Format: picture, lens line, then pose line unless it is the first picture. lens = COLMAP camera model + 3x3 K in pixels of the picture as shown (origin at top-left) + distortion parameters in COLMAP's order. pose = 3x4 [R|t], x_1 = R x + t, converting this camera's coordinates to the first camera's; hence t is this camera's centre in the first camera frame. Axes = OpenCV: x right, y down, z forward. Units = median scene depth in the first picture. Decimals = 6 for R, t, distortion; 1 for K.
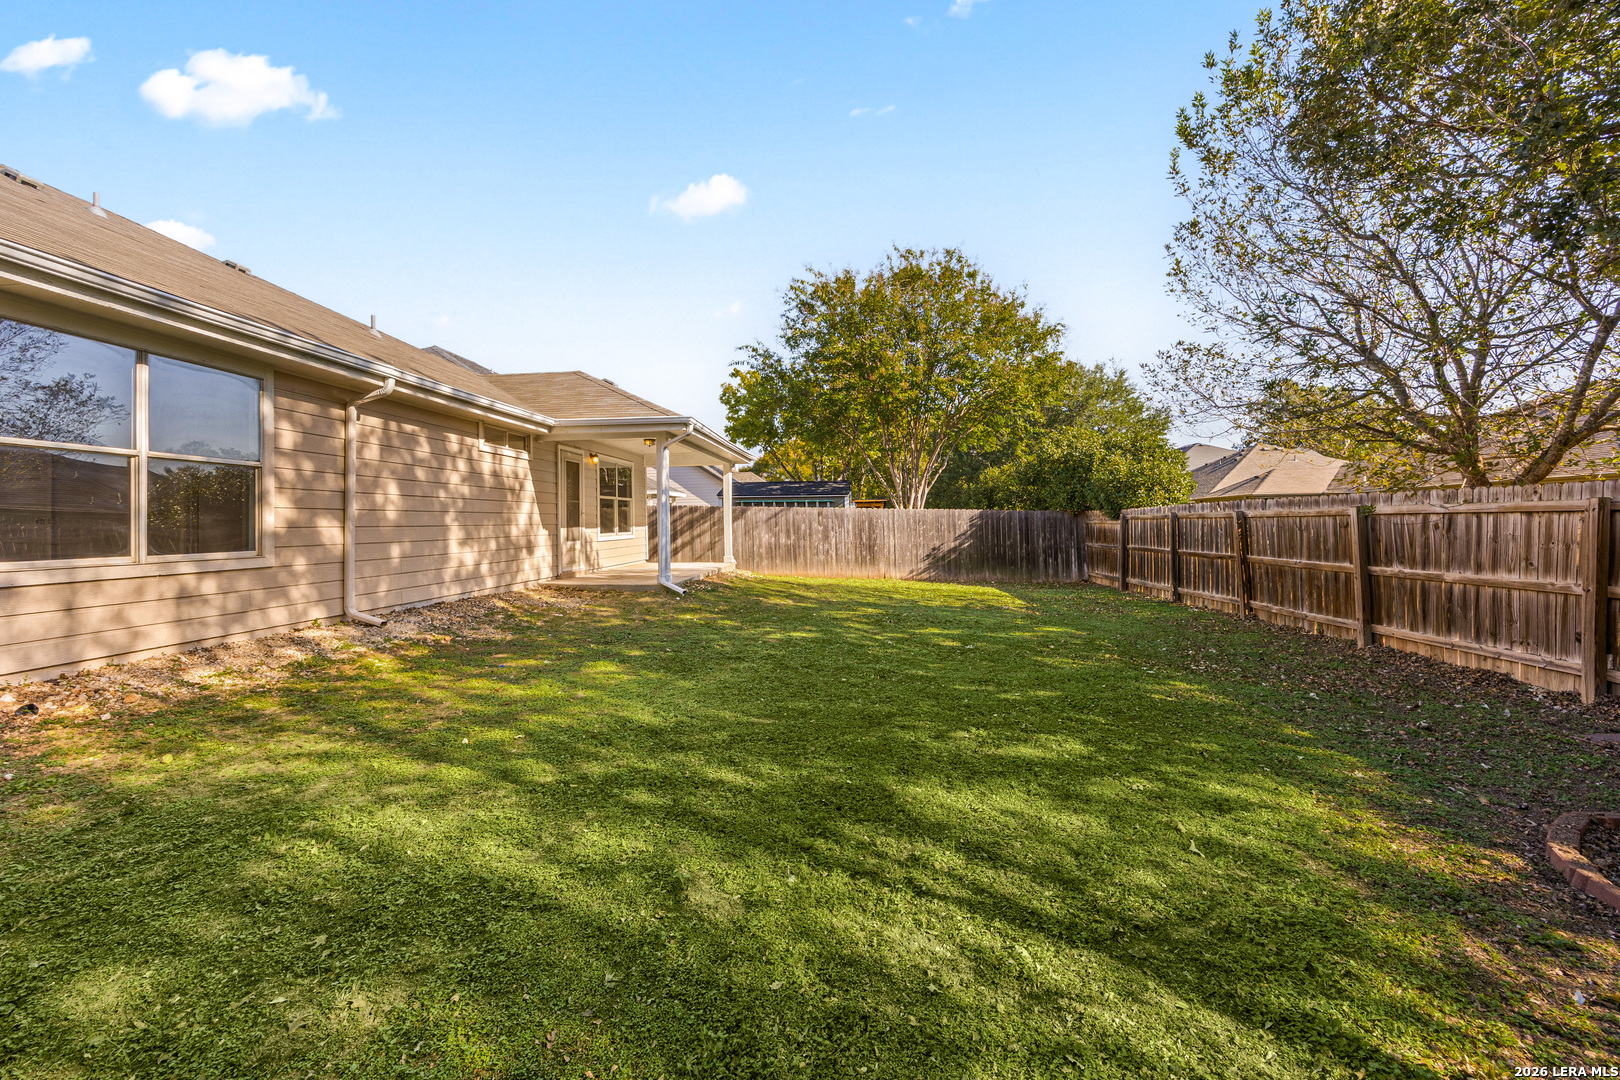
lens RADIAL K [[617.6, 0, 805.1], [0, 617.6, 523.3], [0, 0, 1]] dist [0.000535, 0.000200]
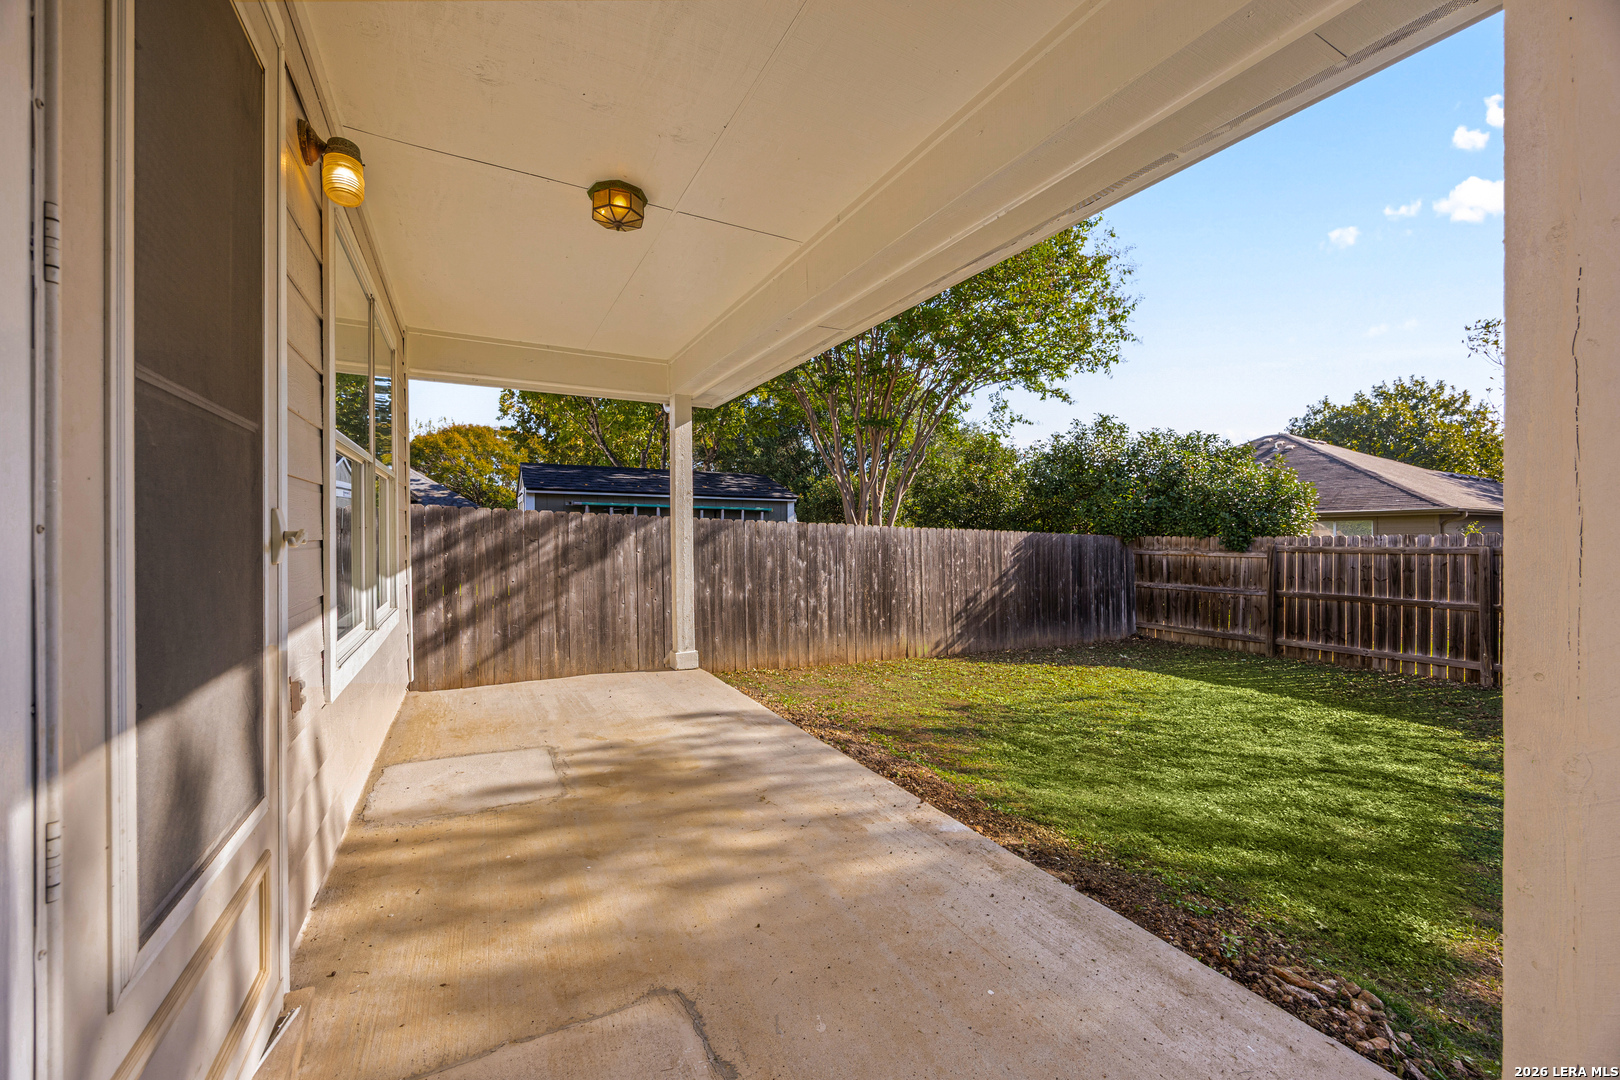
lens RADIAL K [[617.6, 0, 810.6], [0, 617.6, 540.8], [0, 0, 1]] dist [0.000535, 0.000200]
pose [[0.831071, 0.012986, 0.556015, -0.239993], [-0.007694, 0.999900, -0.011853, -0.004788], [-0.556113, 0.005573, 0.831088, 0.602564]]
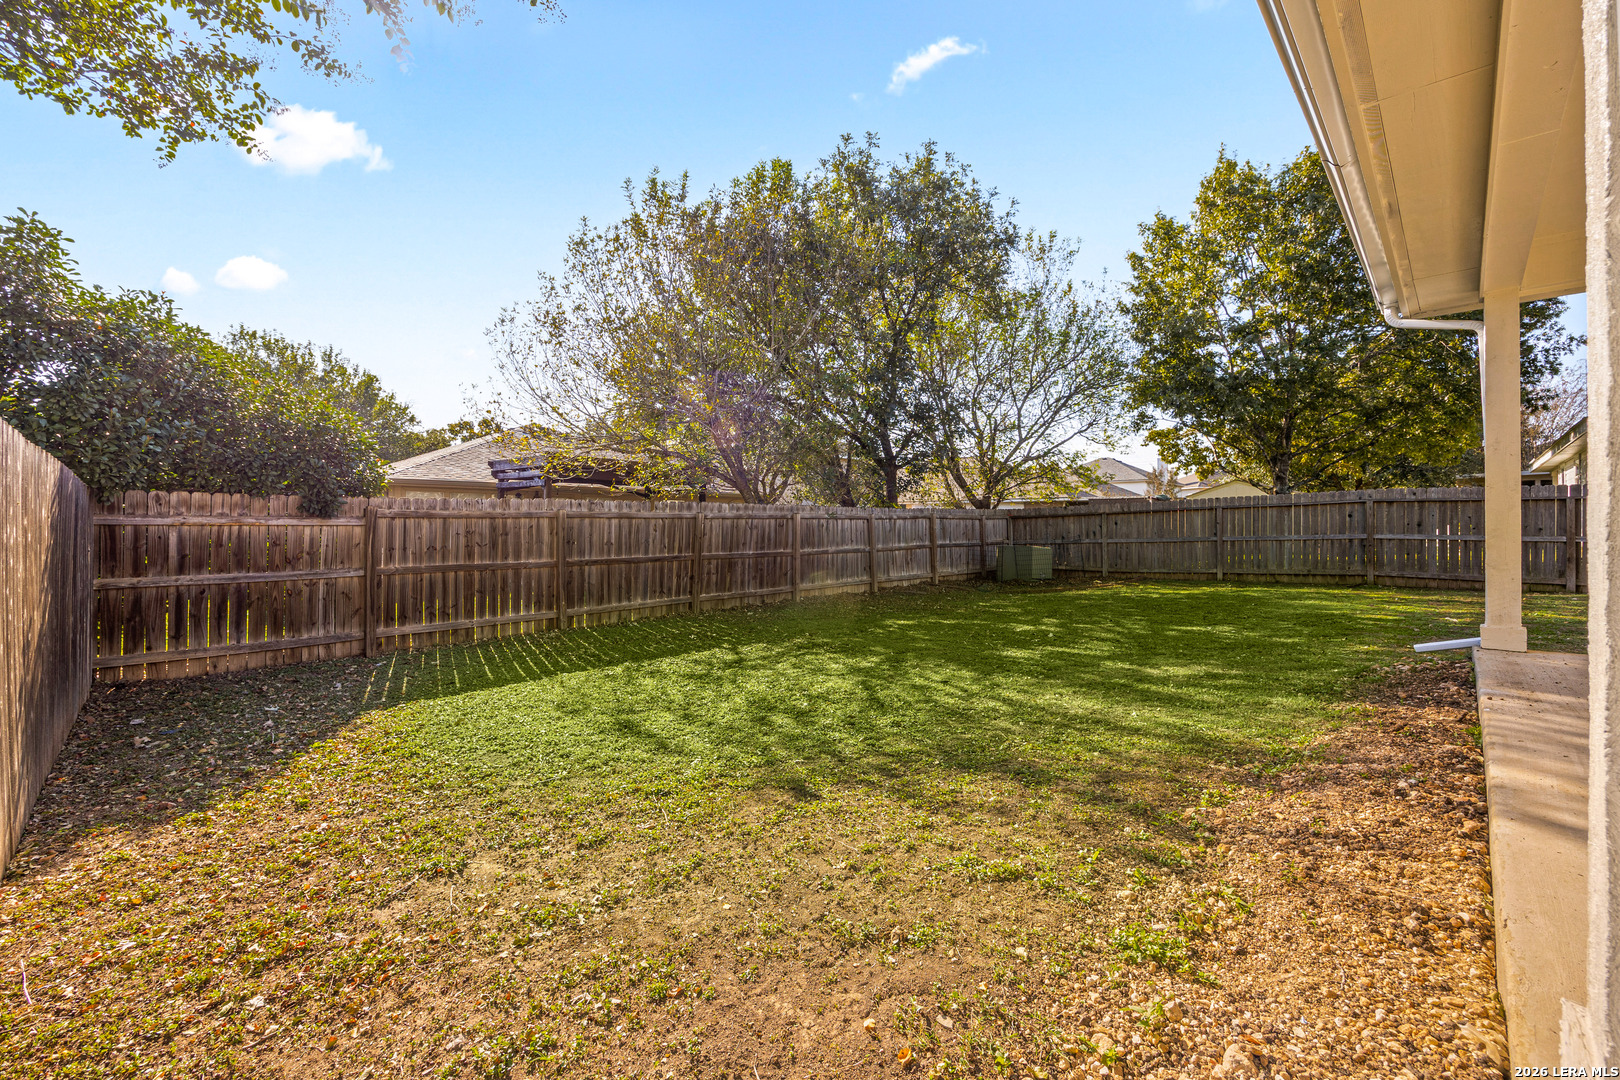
lens RADIAL K [[617.6, 0, 819.7], [0, 617.6, 517.2], [0, 0, 1]] dist [0.000535, 0.000200]
pose [[-0.744647, 0.019659, 0.667169, -0.087970], [0.016772, 0.999802, -0.010742, 0.005480], [-0.667248, 0.003191, -0.744829, 0.965710]]
